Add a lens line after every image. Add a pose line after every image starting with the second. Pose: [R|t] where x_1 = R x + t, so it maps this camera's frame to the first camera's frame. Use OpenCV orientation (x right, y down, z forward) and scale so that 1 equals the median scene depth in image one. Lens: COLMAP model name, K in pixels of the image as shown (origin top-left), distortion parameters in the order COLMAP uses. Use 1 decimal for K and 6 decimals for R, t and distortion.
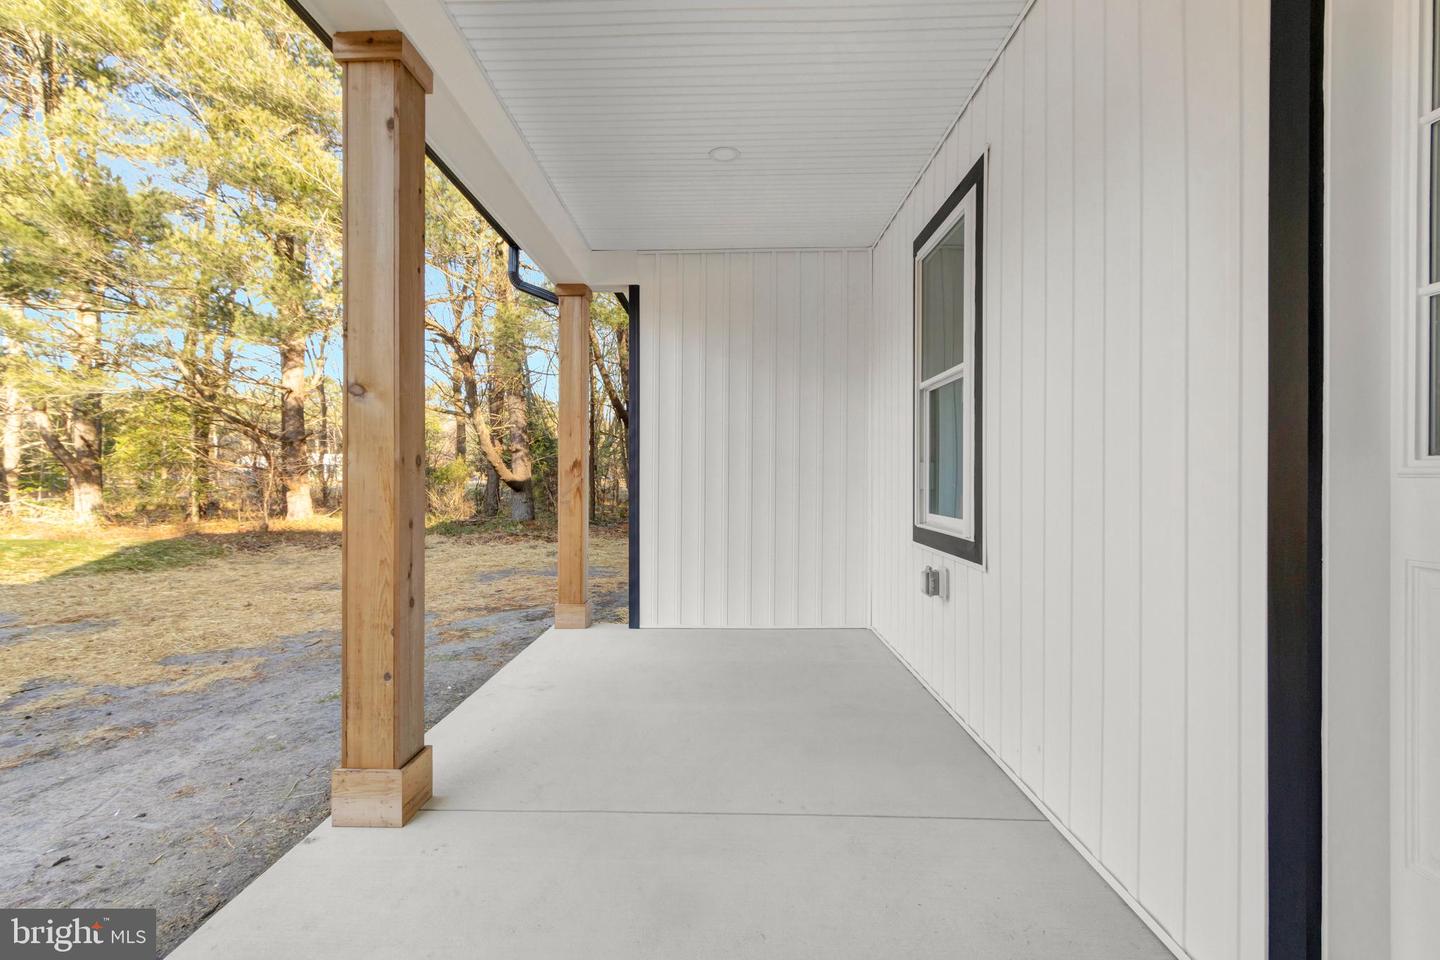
lens RADIAL K [[676.9, 0, 713.3], [0, 676.9, 471.6], [0, 0, 1]] dist [0.000820, -0.001010]
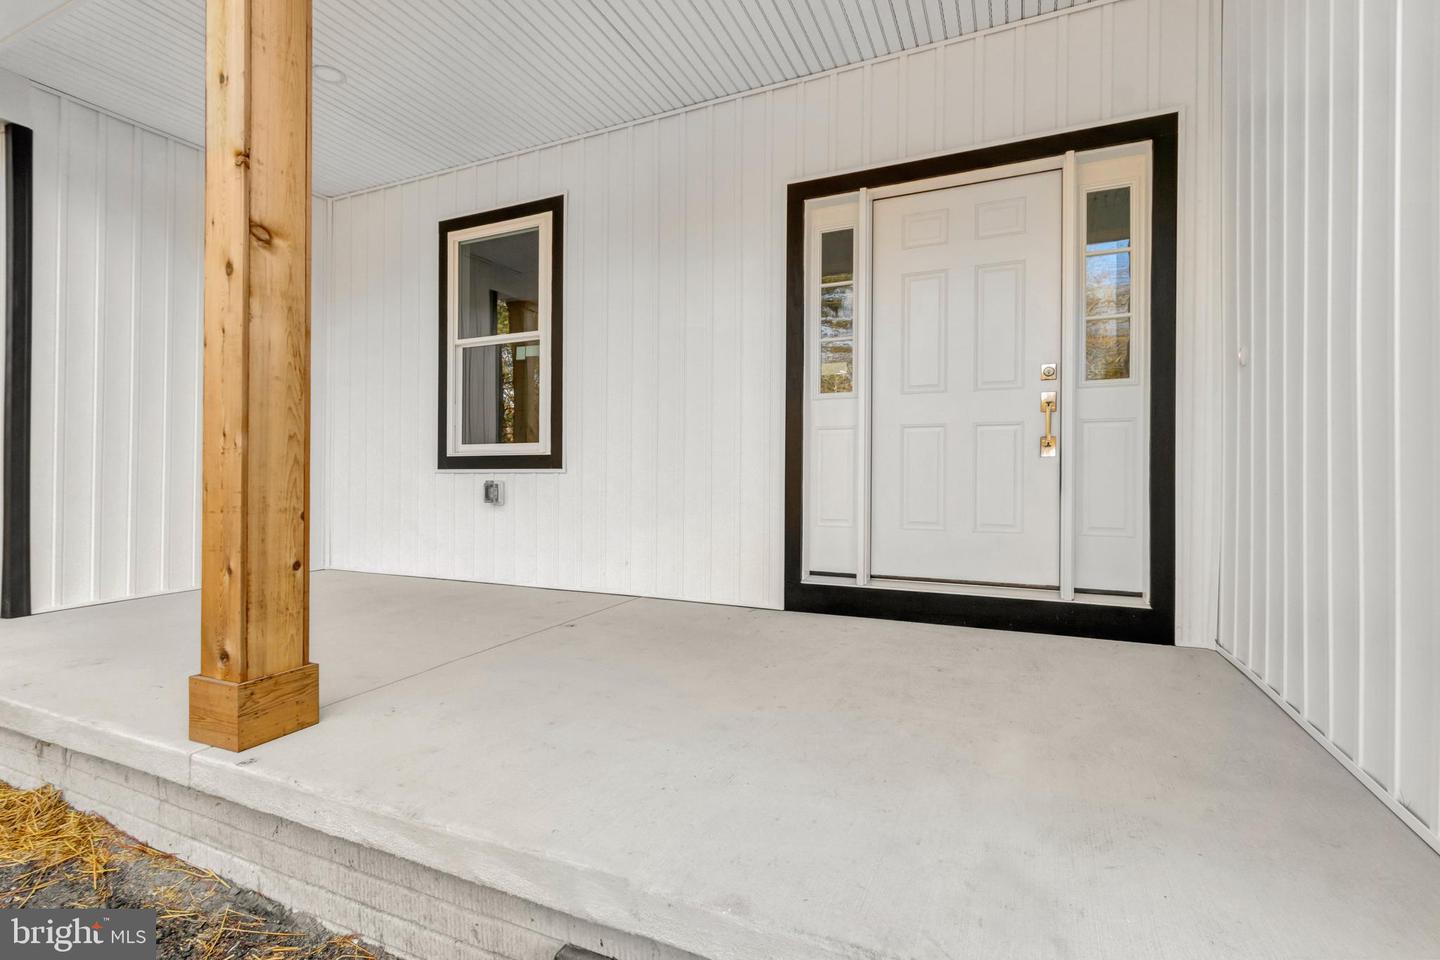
lens RADIAL K [[676.9, 0, 717.4], [0, 676.9, 474.8], [0, 0, 1]] dist [0.000820, -0.001010]
pose [[0.379172, -0.010102, 0.925271, -1.096288], [0.000478, 0.999942, 0.010722, 0.172847], [-0.925326, -0.003623, 0.379155, 0.143039]]
